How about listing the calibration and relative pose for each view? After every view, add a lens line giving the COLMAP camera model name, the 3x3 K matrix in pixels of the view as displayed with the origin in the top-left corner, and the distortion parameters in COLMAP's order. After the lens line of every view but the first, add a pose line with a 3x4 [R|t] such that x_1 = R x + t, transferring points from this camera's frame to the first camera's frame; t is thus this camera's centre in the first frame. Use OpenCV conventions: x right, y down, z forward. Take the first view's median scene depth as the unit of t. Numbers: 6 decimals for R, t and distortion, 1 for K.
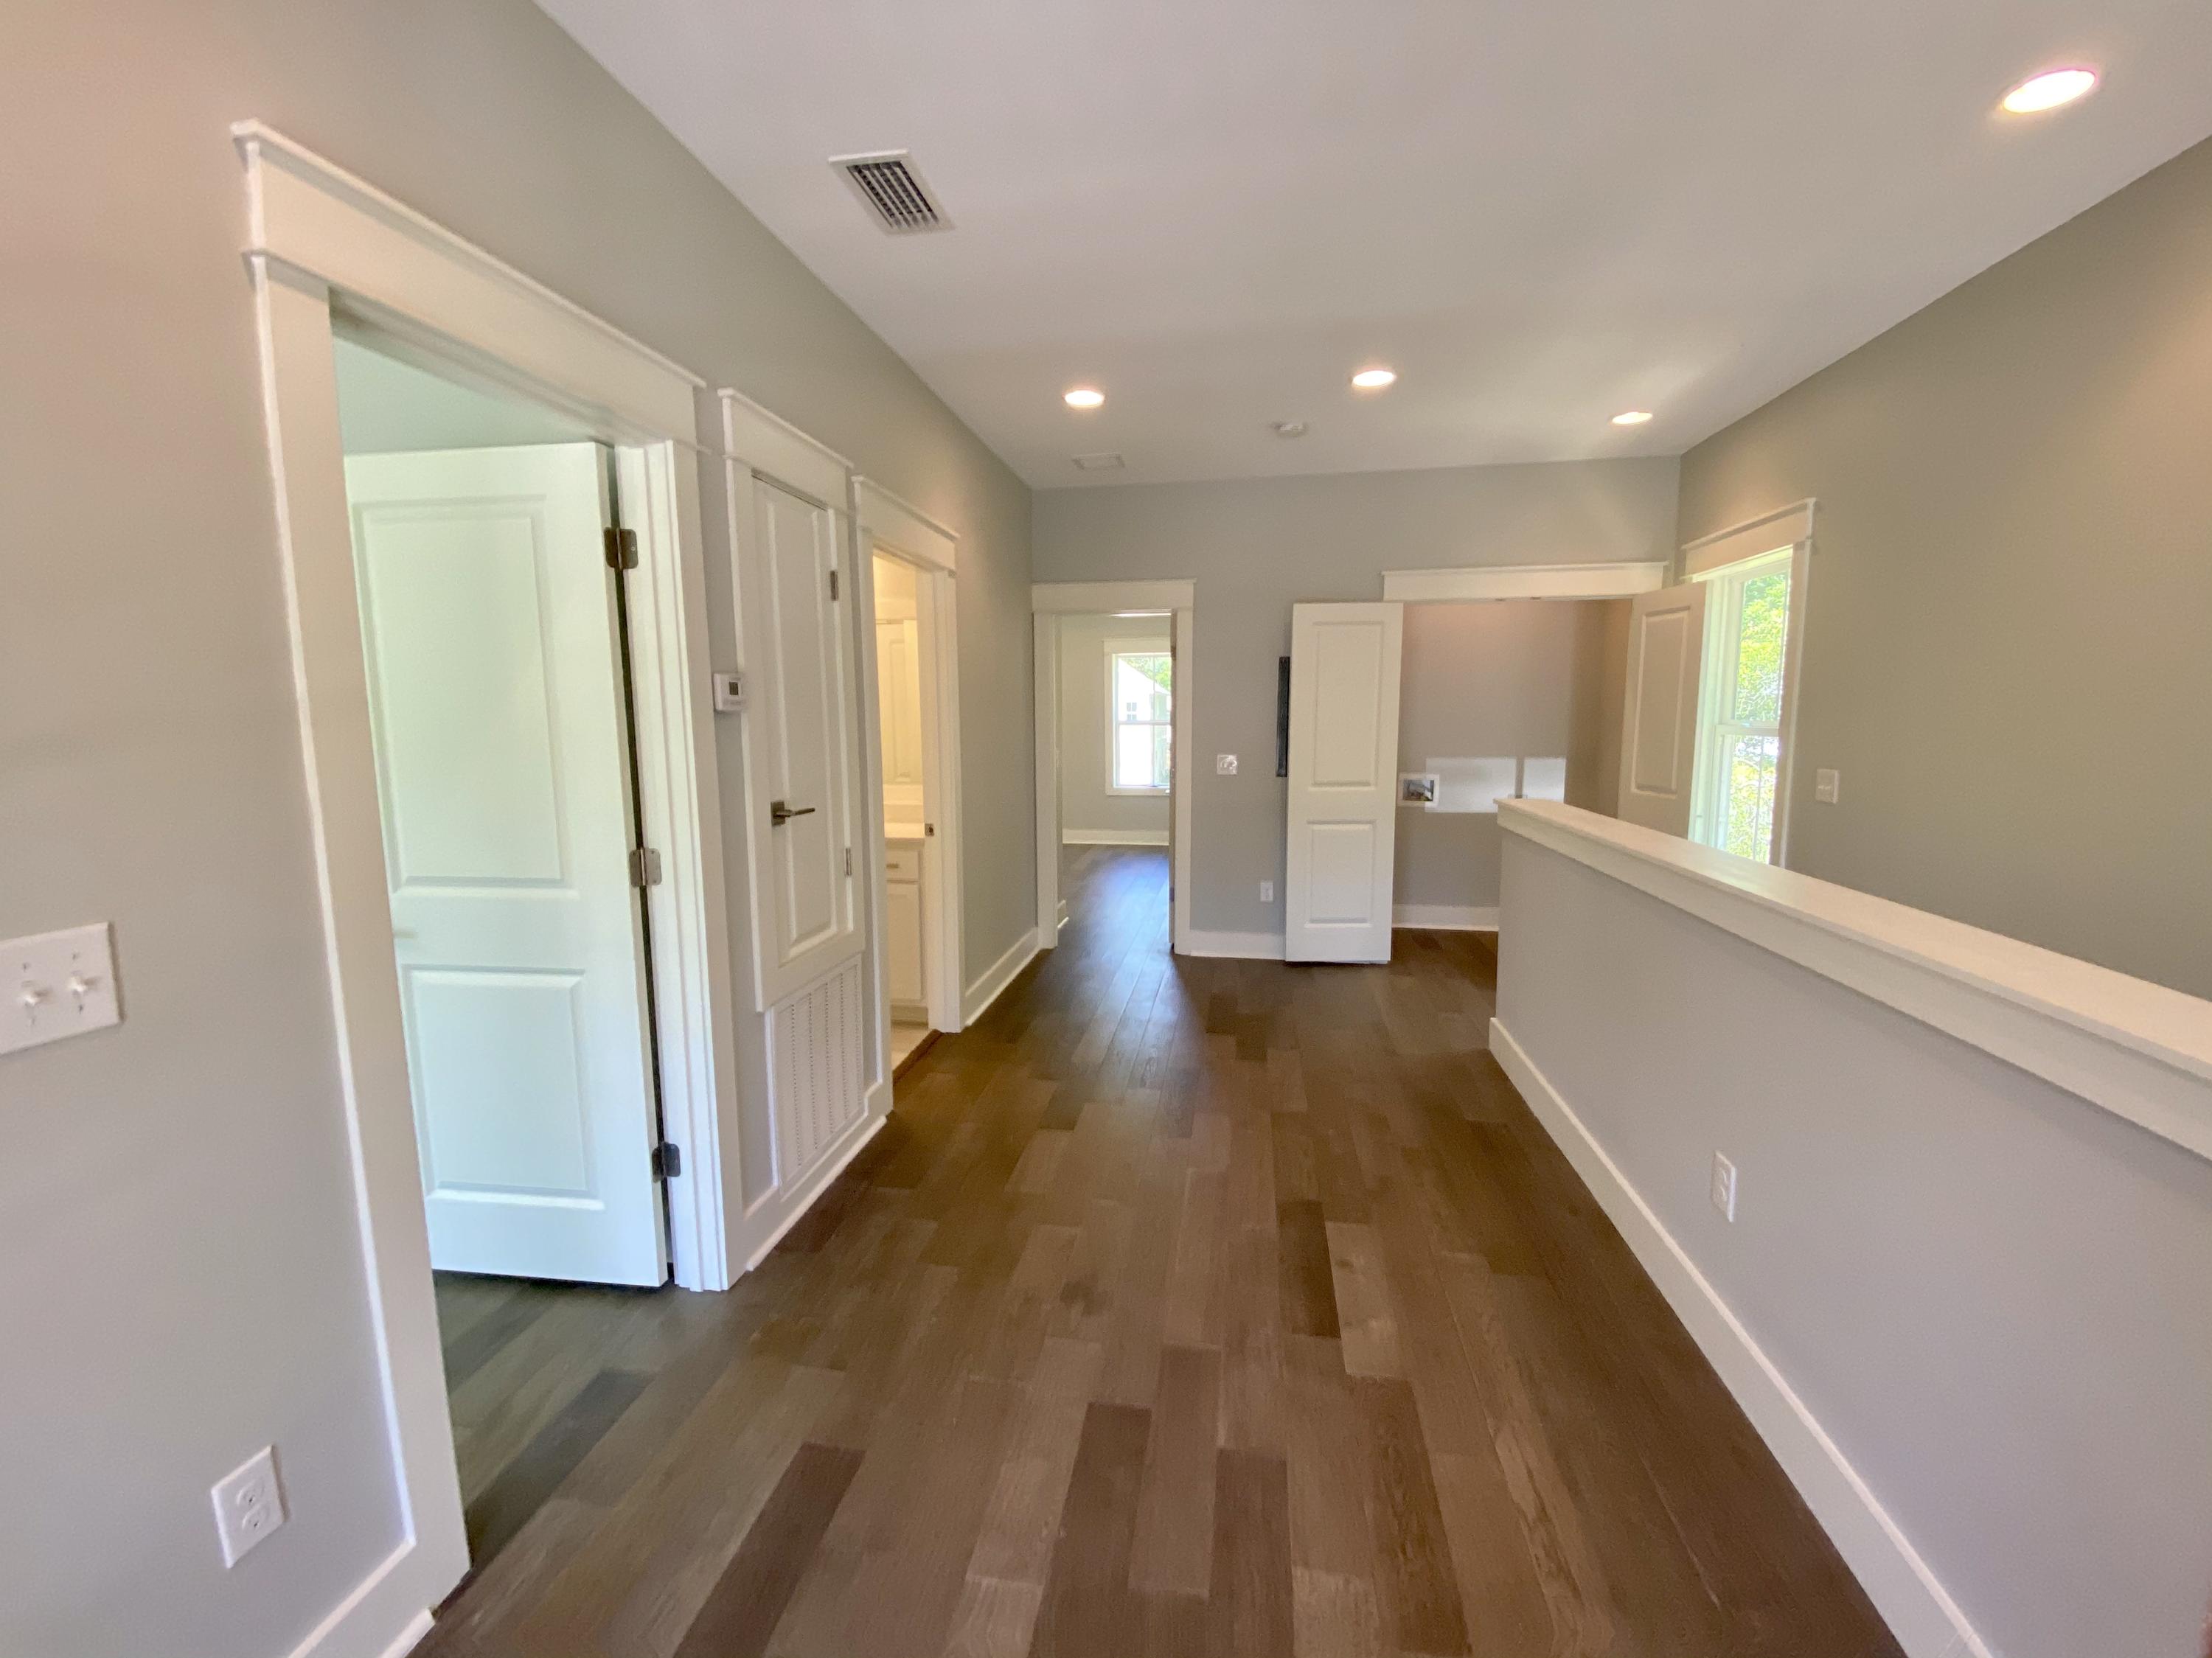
lens RADIAL K [[907.8, 0, 1128.5], [0, 907.8, 823.7], [0, 0, 1]] dist [0.006431, -0.004278]
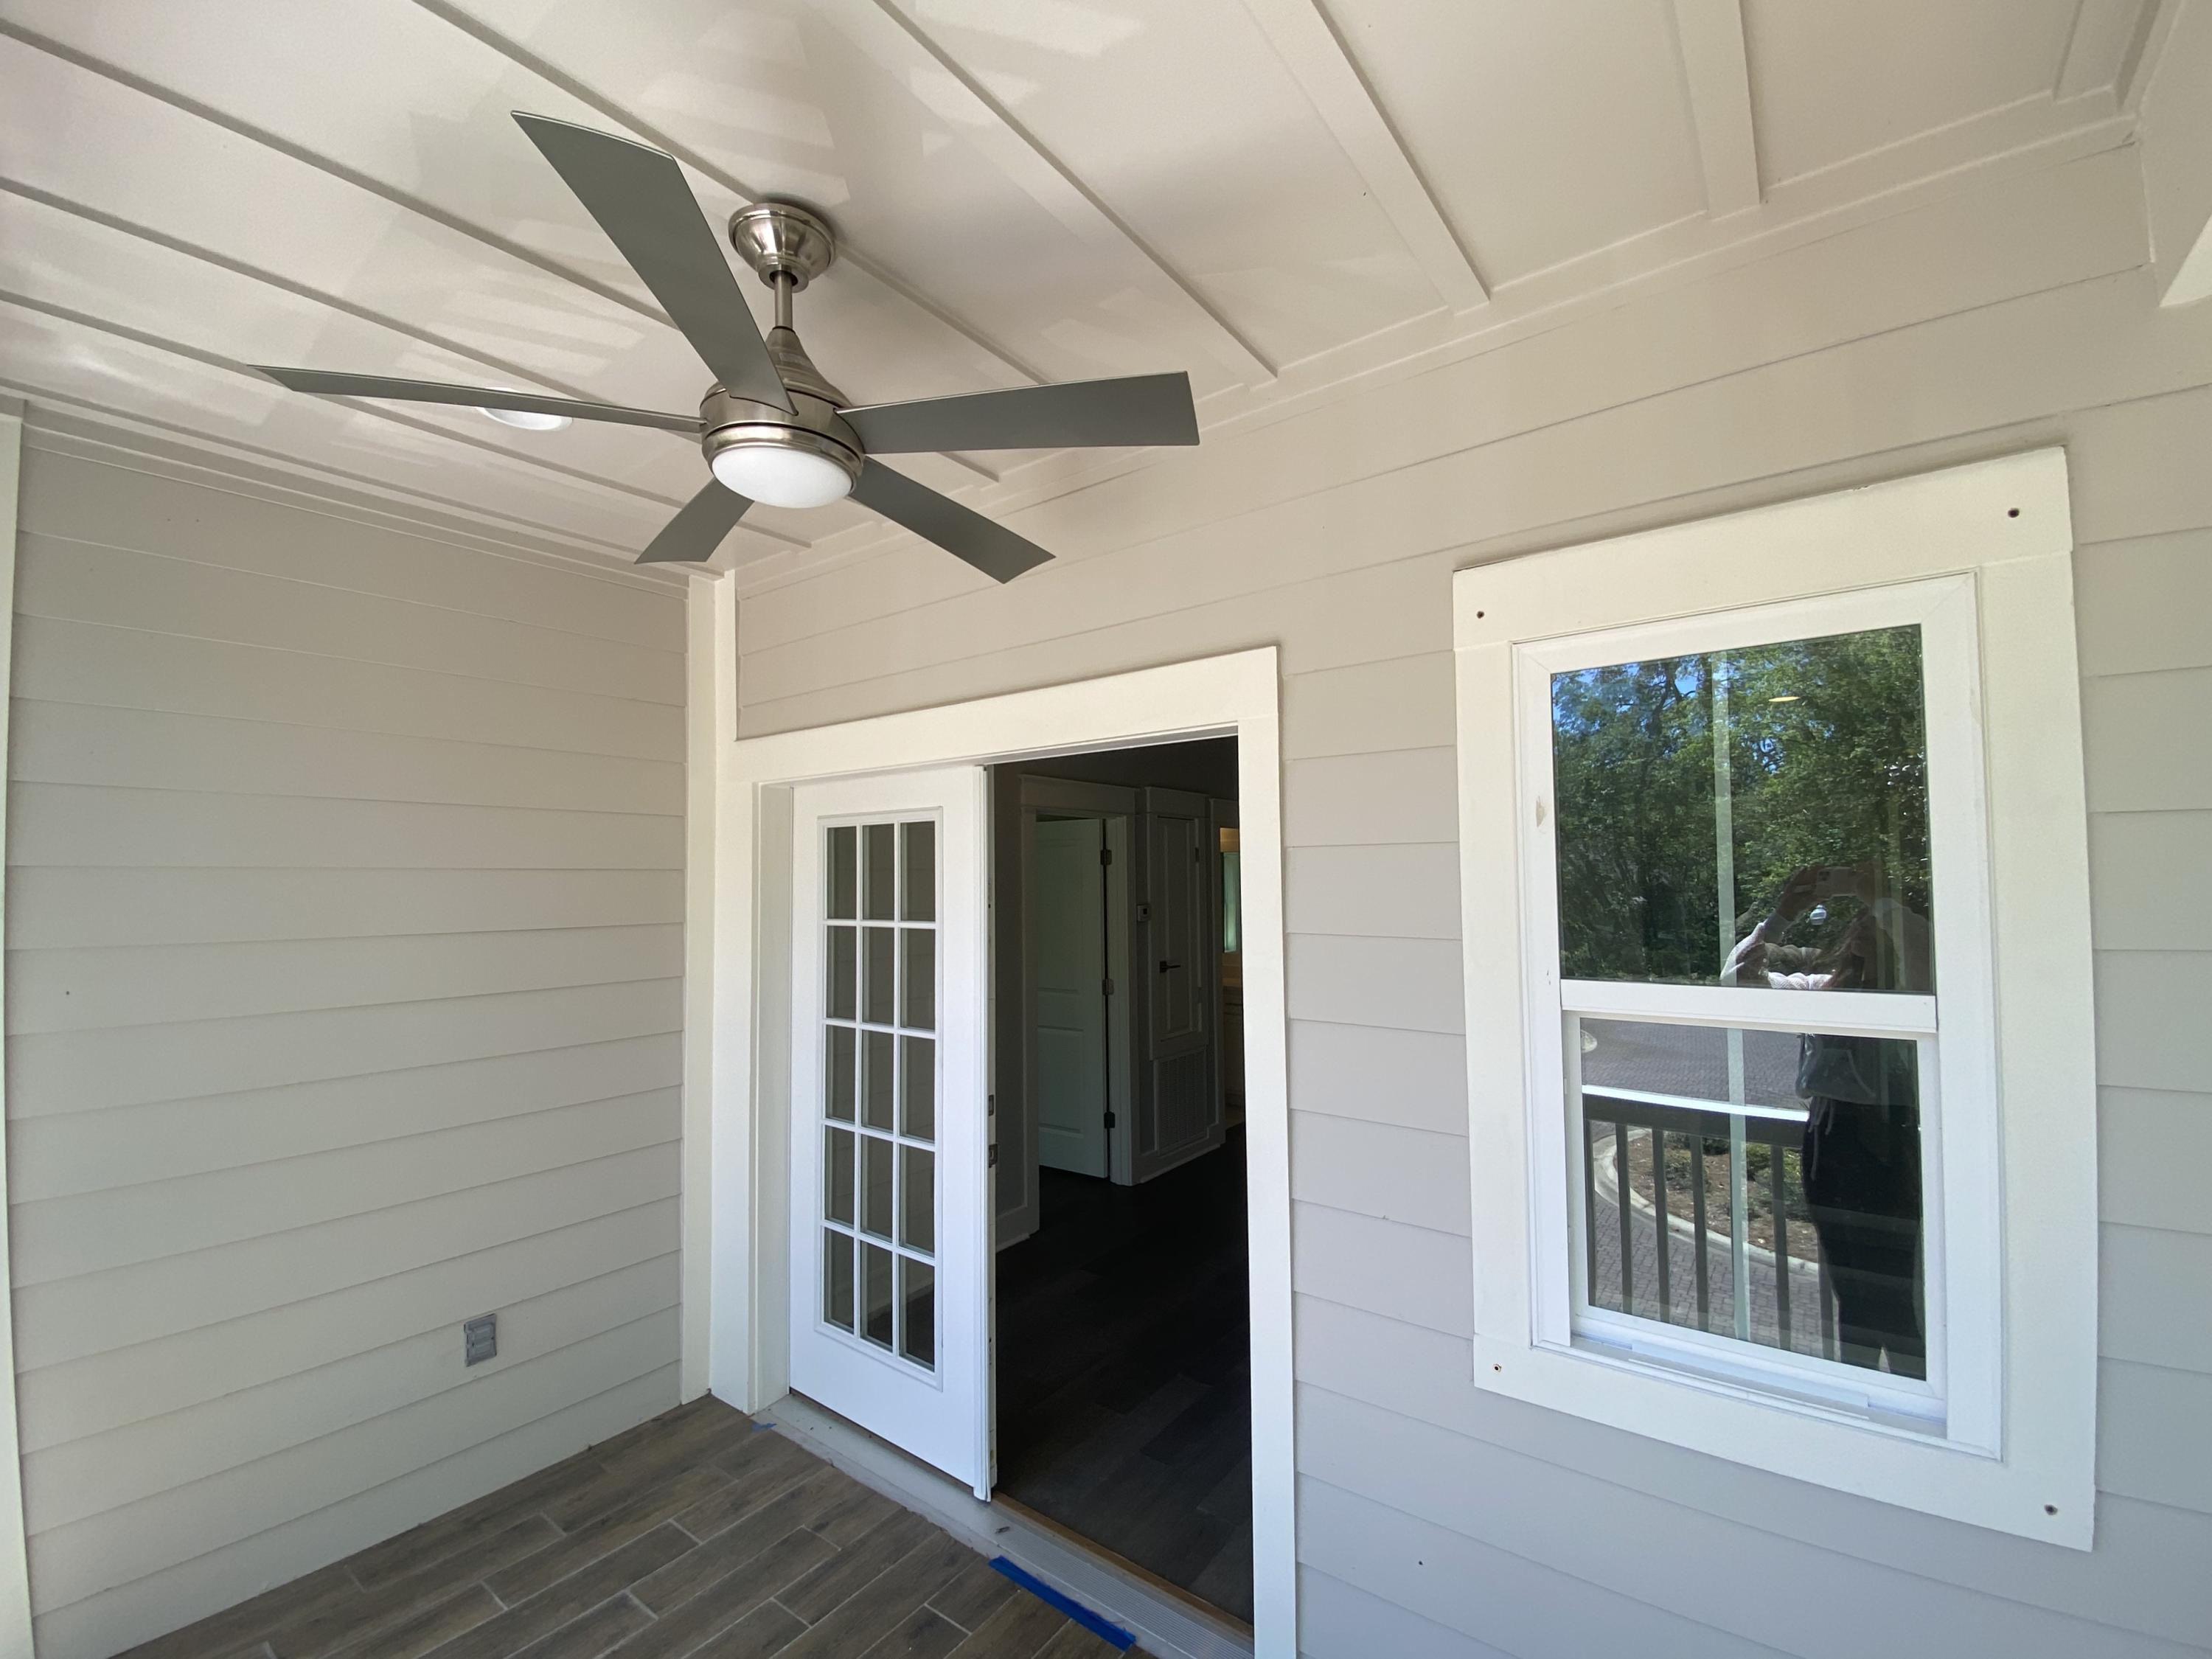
lens RADIAL K [[907.9, 0, 1107.3], [0, 907.9, 838.2], [0, 0, 1]] dist [0.006431, -0.004278]
pose [[0.879066, -0.029206, -0.475804, 0.581073], [-0.052089, 0.986260, -0.156774, 0.034321], [0.473845, 0.162599, 0.865466, -1.068786]]
